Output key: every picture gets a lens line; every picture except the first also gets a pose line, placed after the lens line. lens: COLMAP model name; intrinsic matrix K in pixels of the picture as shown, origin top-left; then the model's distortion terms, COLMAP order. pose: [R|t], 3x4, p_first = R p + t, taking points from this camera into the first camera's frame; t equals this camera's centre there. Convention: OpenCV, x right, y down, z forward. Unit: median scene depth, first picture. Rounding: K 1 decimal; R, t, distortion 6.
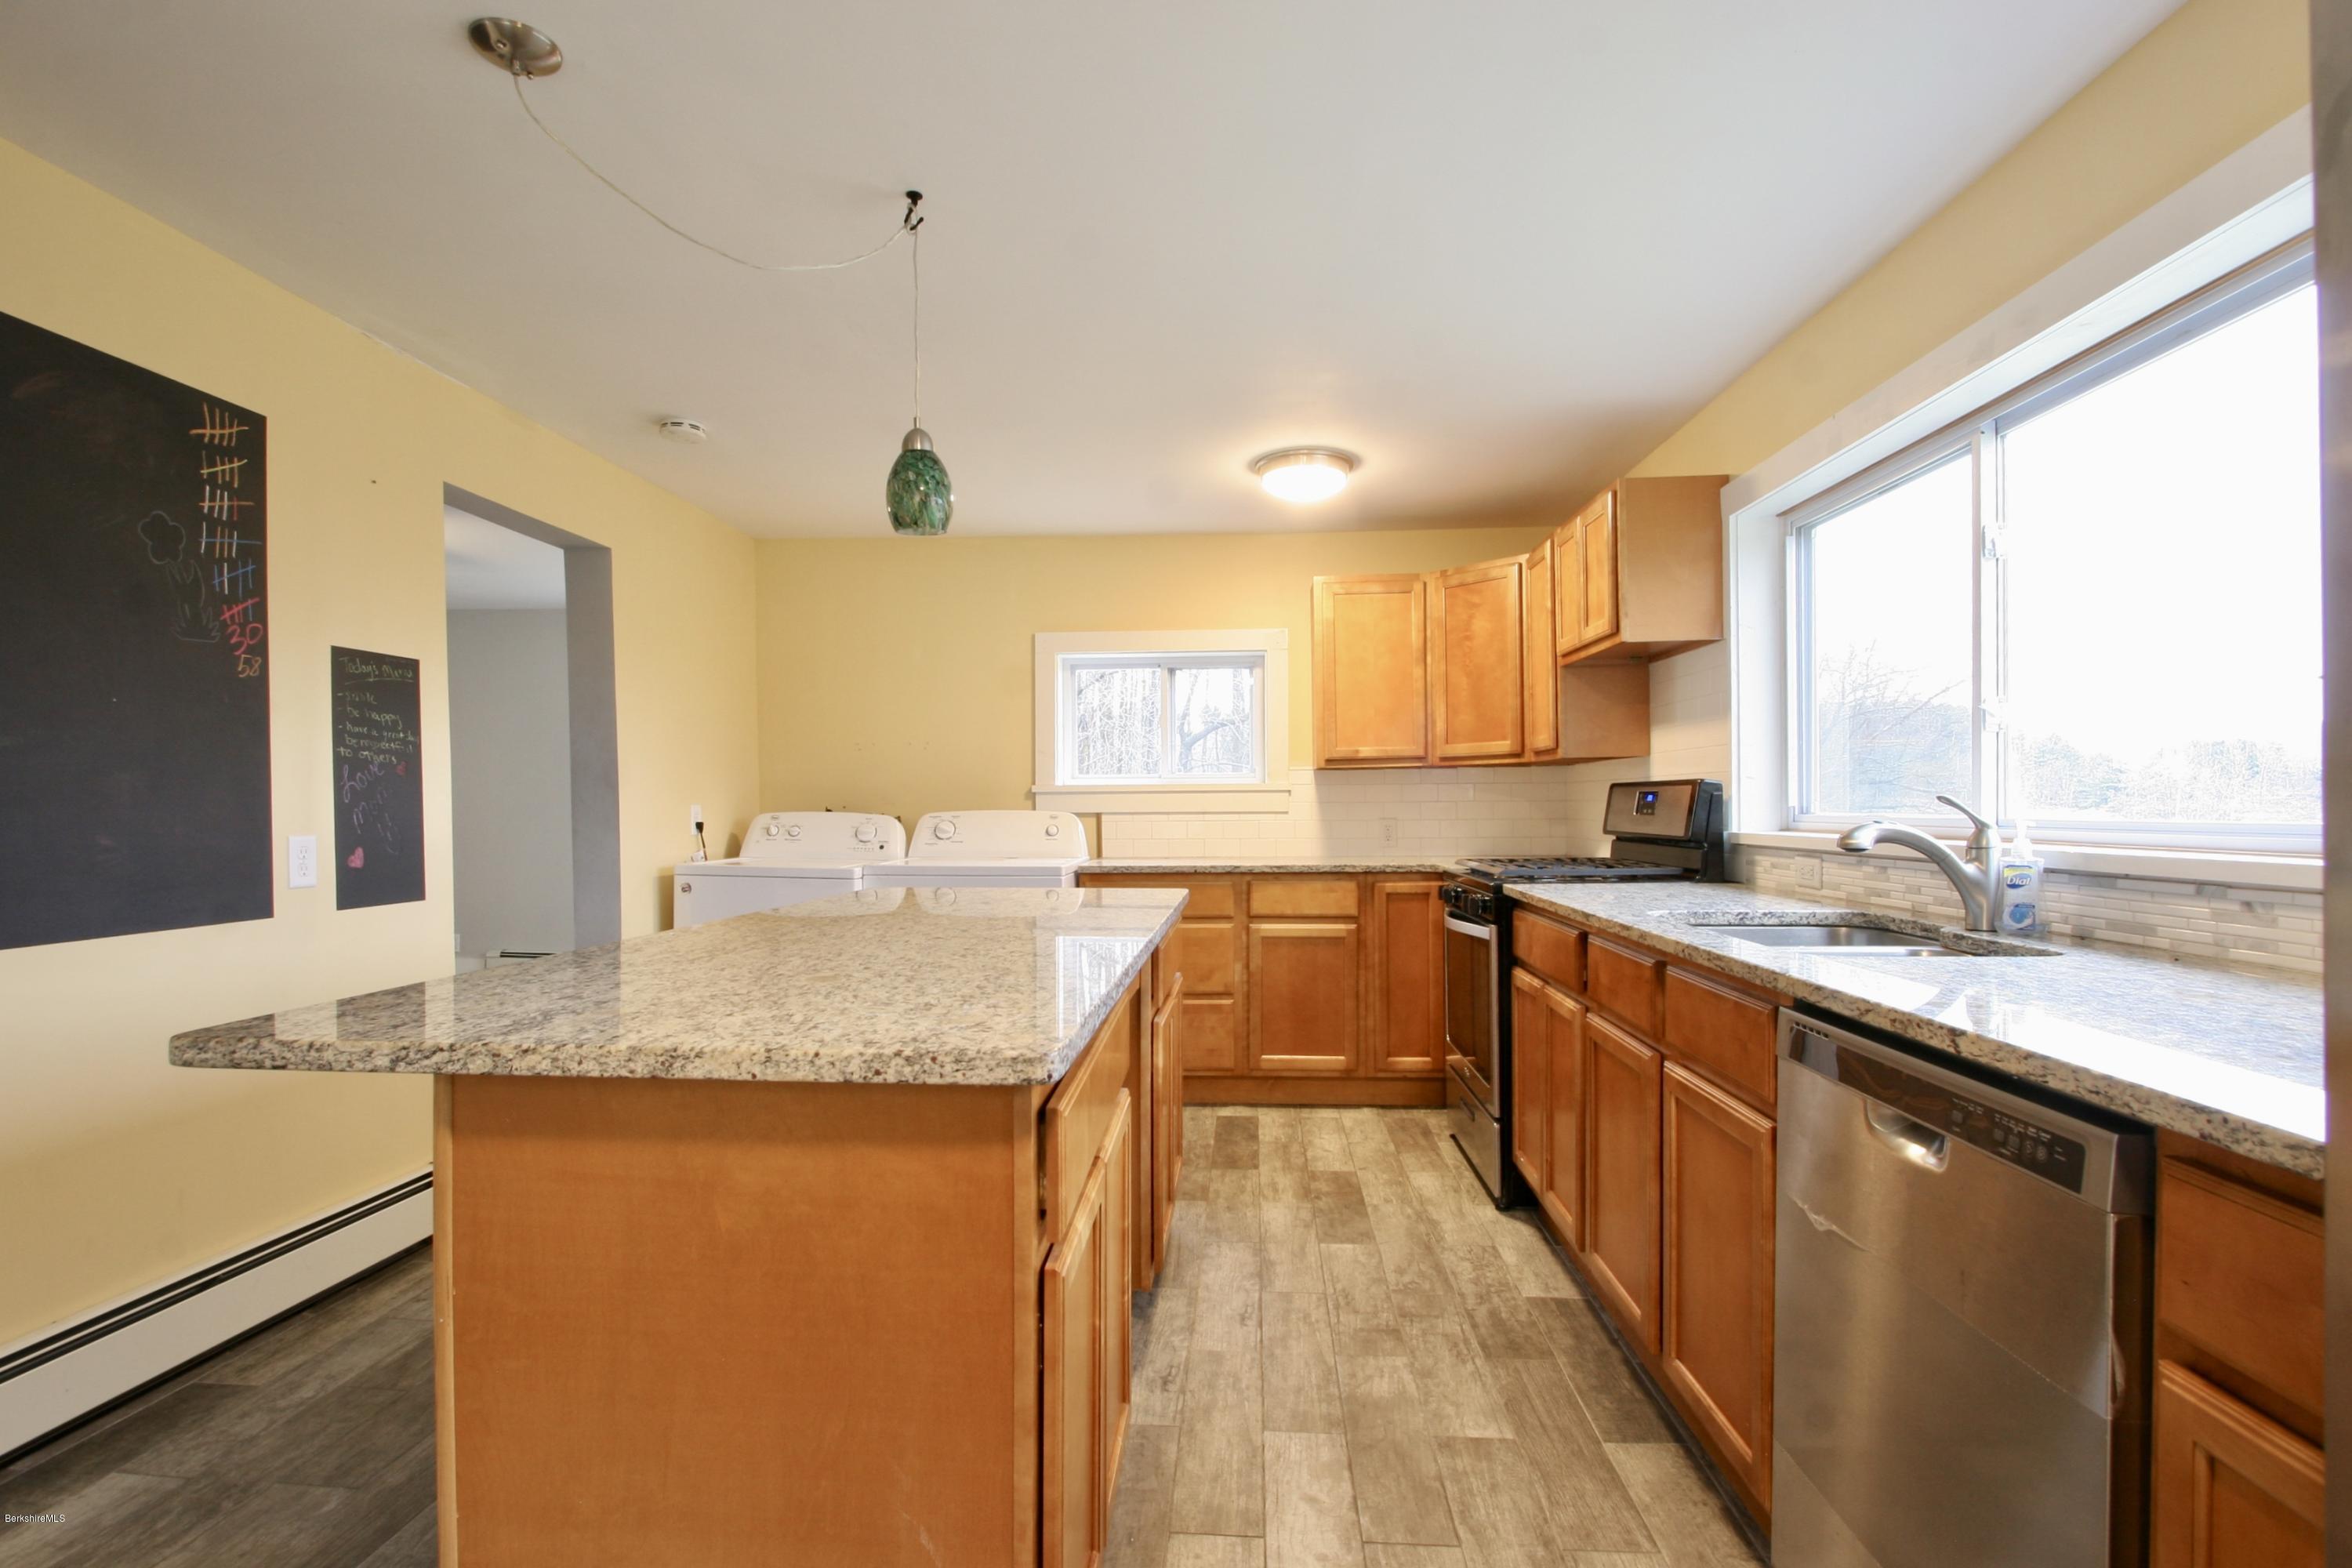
lens RADIAL K [[1092.0, 0, 1152.6], [0, 1092.0, 816.3], [0, 0, 1]] dist [-0.012255, 0.000049]
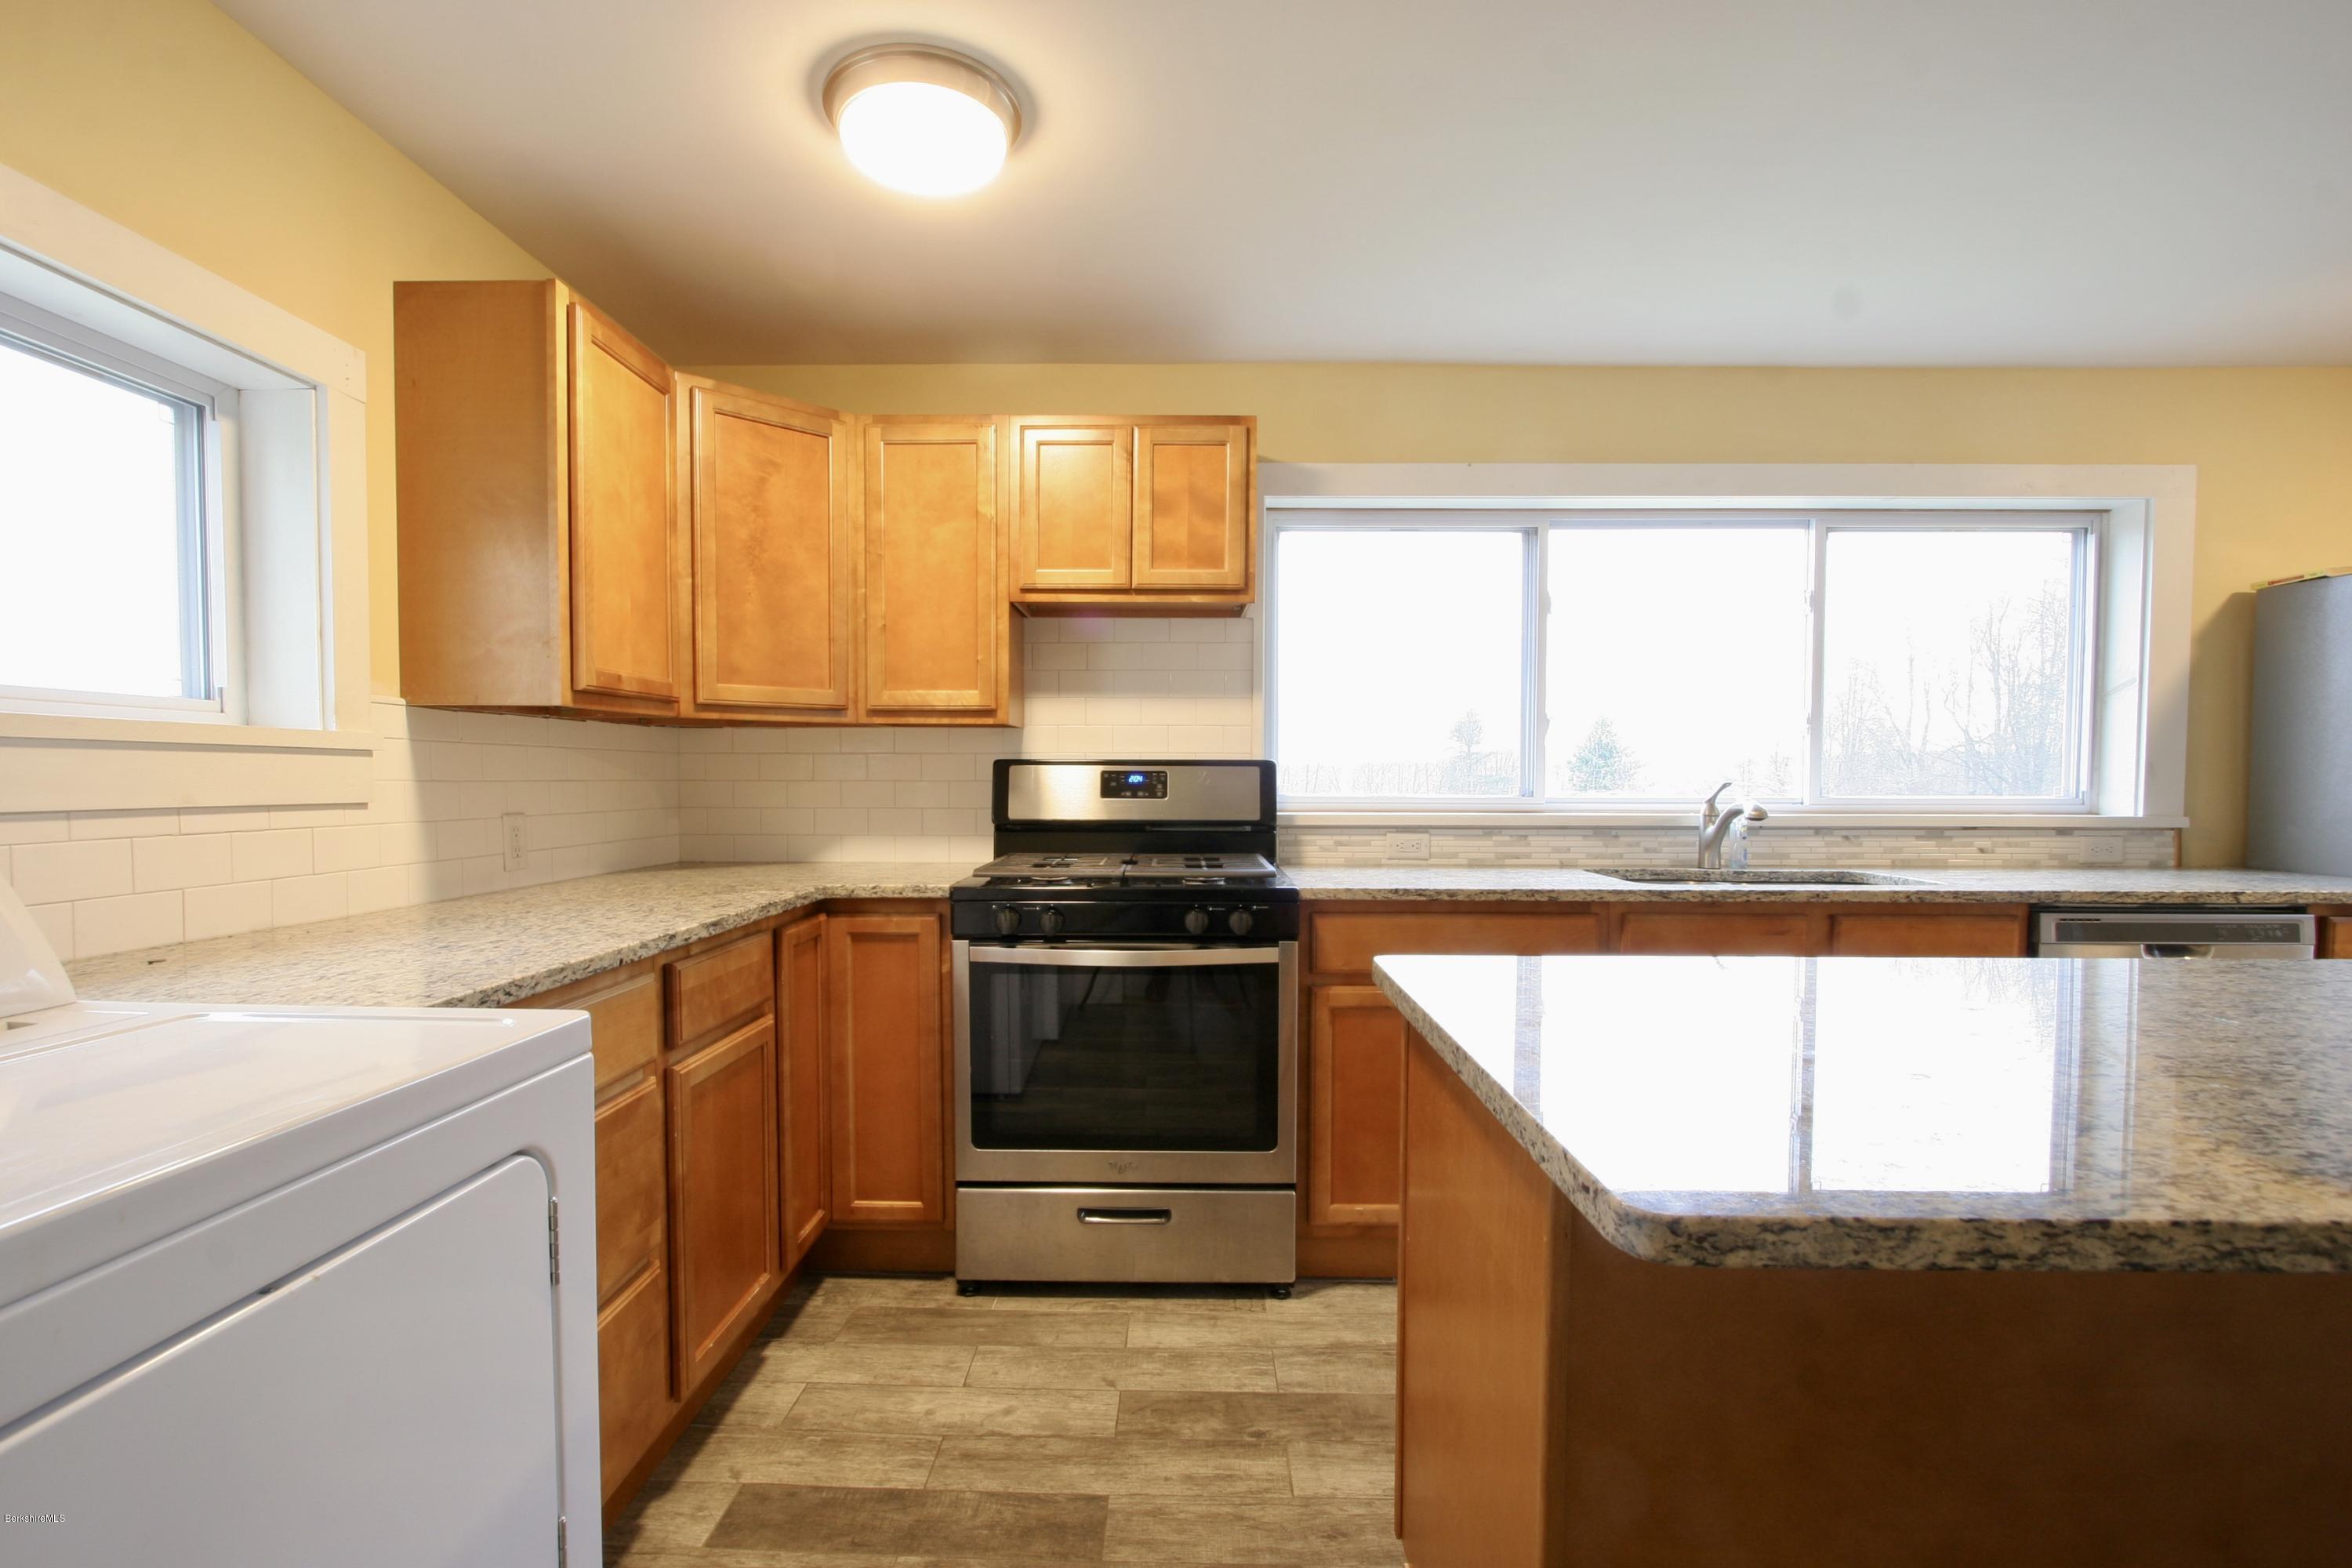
lens RADIAL K [[1092.0, 0, 1152.6], [0, 1092.0, 816.3], [0, 0, 1]] dist [-0.012255, 0.000049]
pose [[-0.041779, -0.028824, 0.998711, -0.475379], [0.008720, 0.999535, 0.029213, -0.014149], [-0.999089, 0.009929, -0.041508, 1.161663]]
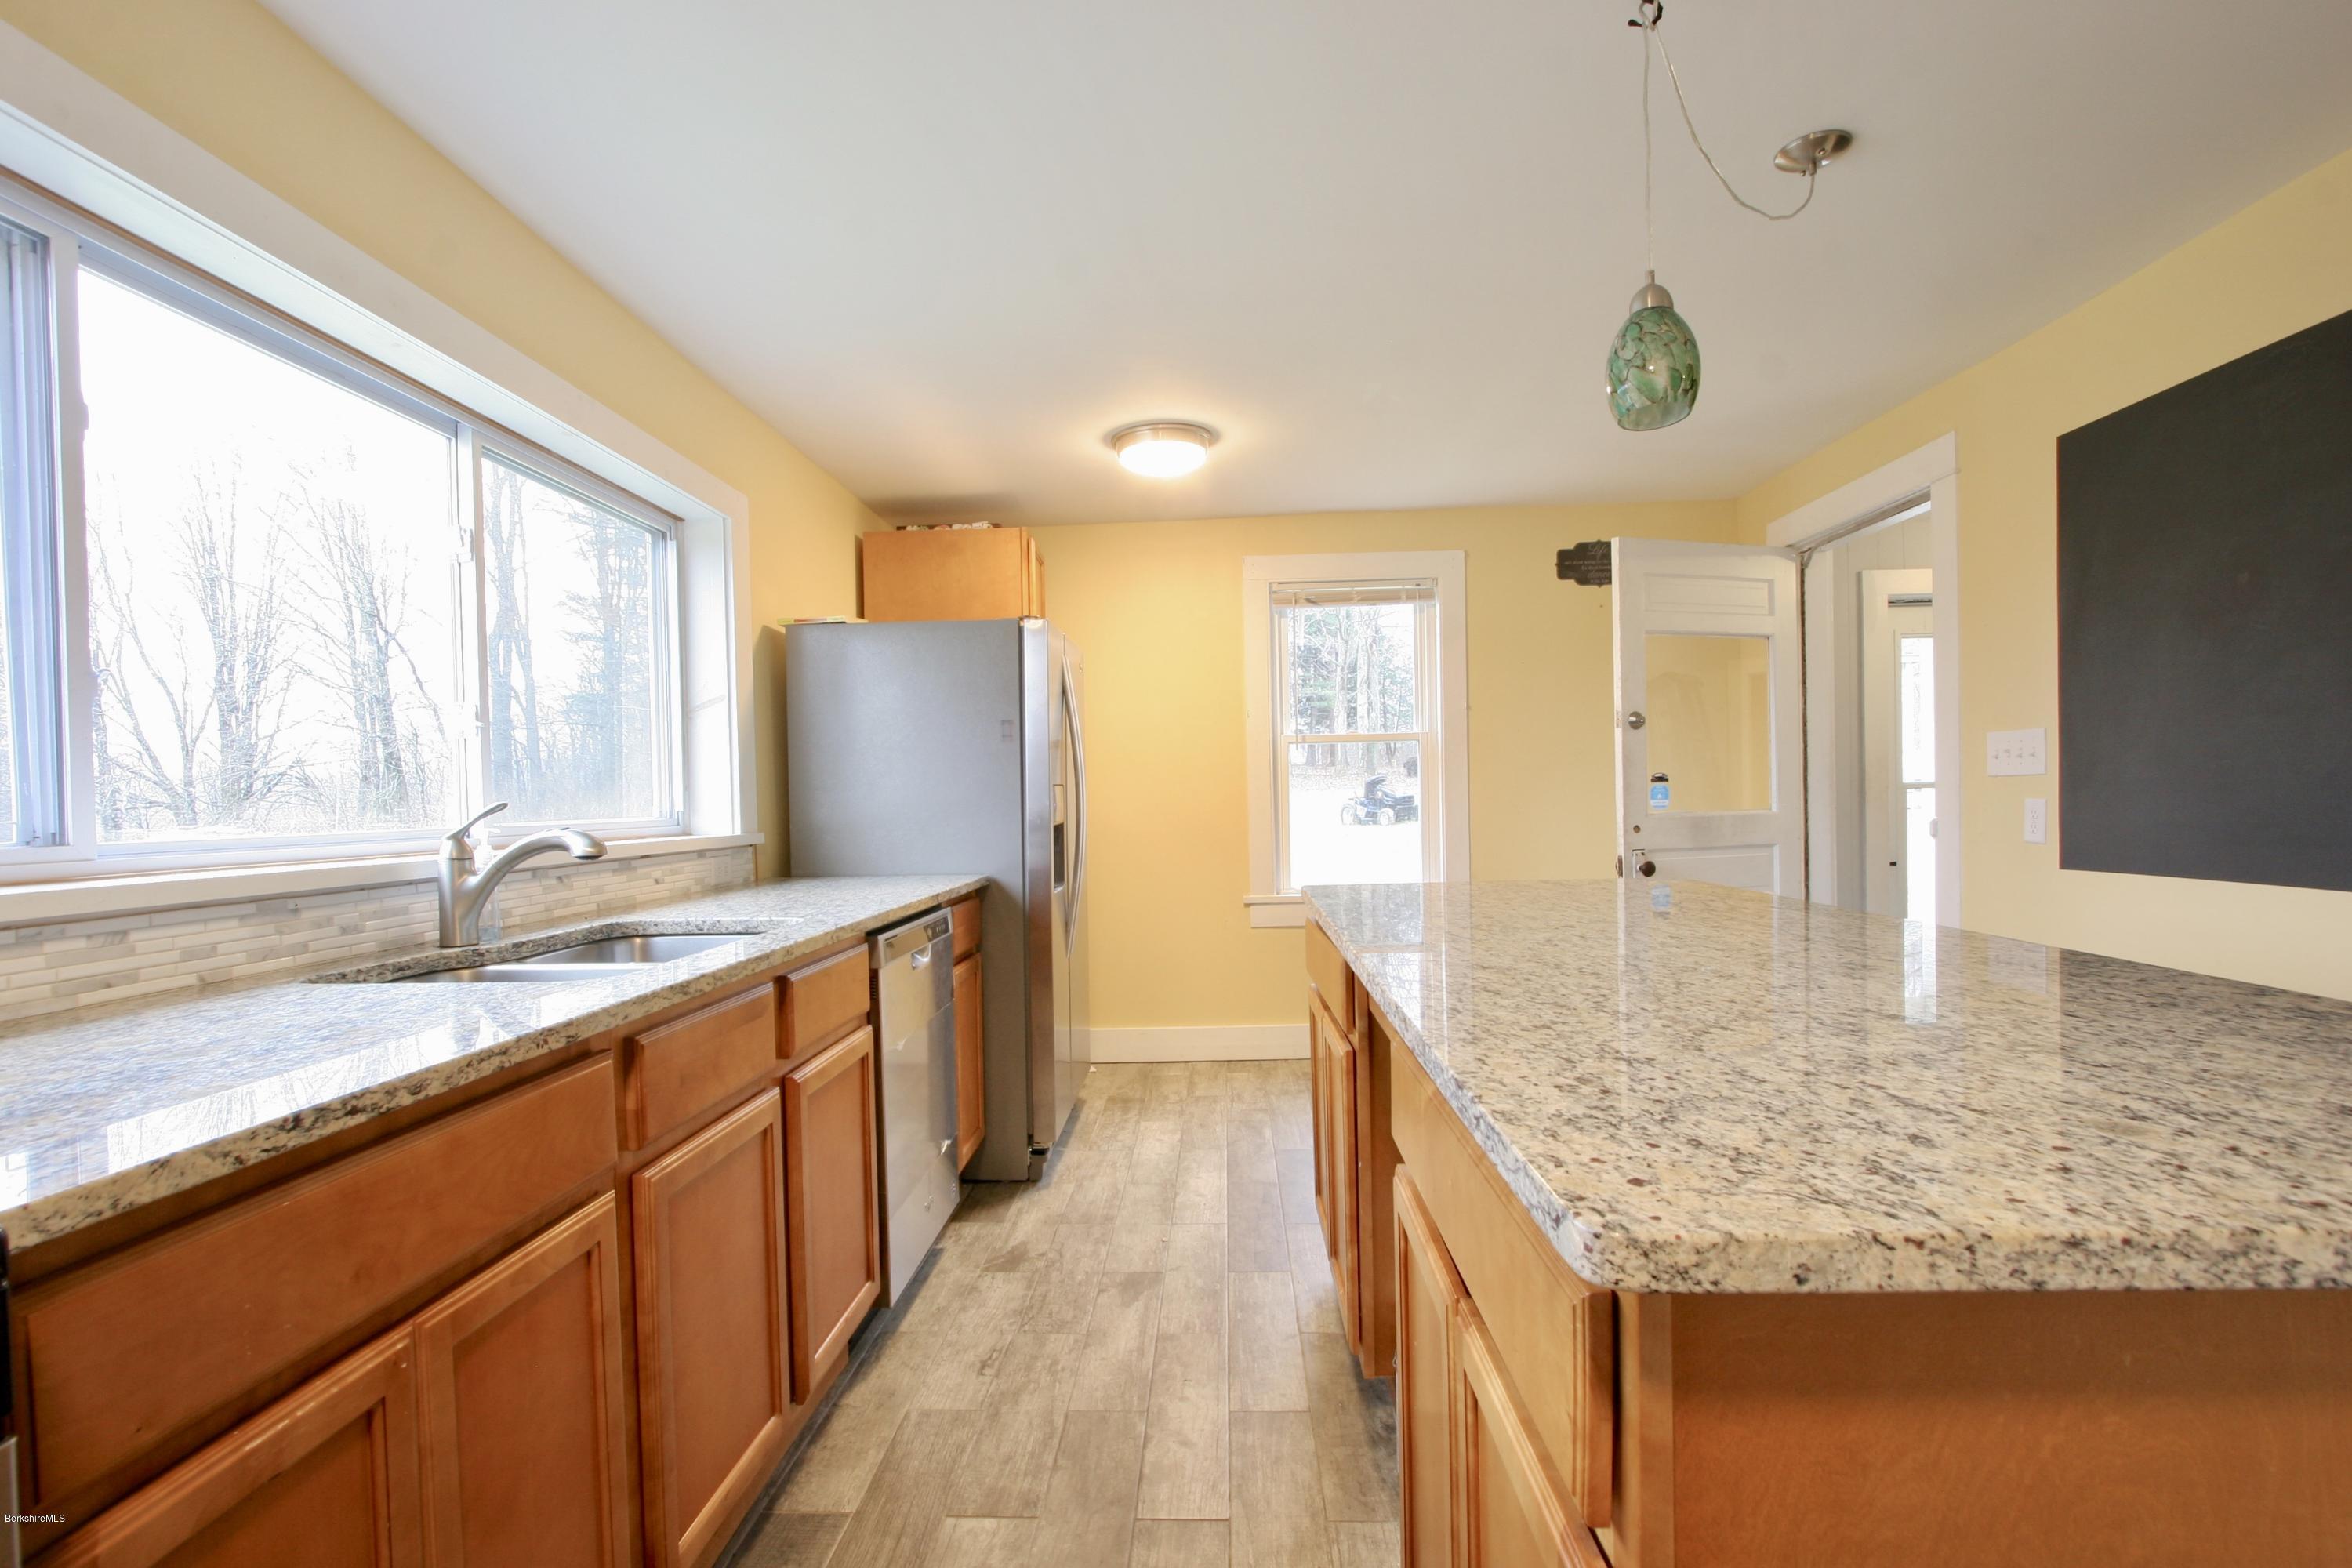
lens RADIAL K [[1092.0, 0, 1152.6], [0, 1092.0, 816.3], [0, 0, 1]] dist [-0.012255, 0.000049]
pose [[-0.999371, 0.027179, -0.022778, 0.110806], [0.026535, 0.999252, 0.028114, -0.011836], [0.023525, 0.027491, -0.999345, 1.222405]]
